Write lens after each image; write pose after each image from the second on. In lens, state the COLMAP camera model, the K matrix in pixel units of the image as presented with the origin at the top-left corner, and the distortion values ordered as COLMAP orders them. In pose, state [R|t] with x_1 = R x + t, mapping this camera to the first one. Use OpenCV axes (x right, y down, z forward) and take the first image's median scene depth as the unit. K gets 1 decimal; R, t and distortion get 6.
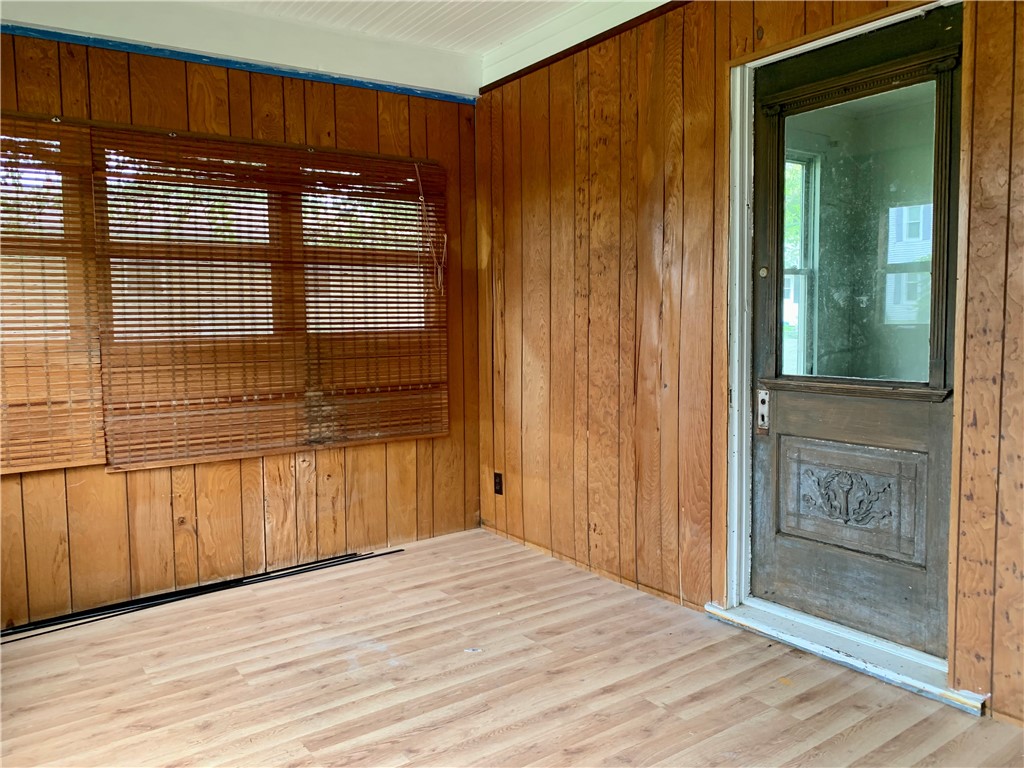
lens RADIAL K [[814.9, 0, 511.3], [0, 814.9, 384.5], [0, 0, 1]] dist [0.018563, 0.003371]
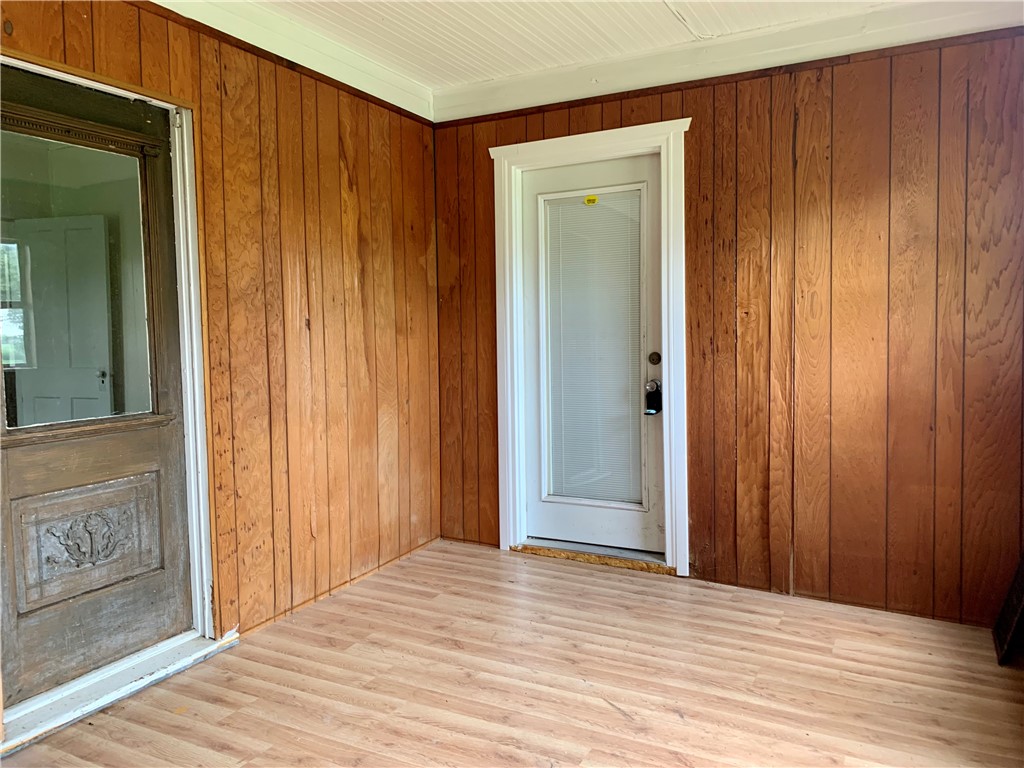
lens RADIAL K [[814.9, 0, 510.4], [0, 814.9, 379.9], [0, 0, 1]] dist [0.018563, 0.003371]
pose [[-0.466837, -0.033659, 0.883702, -0.739680], [0.101165, 0.990683, 0.091177, -0.098214], [-0.878538, 0.131965, -0.459083, 1.034777]]
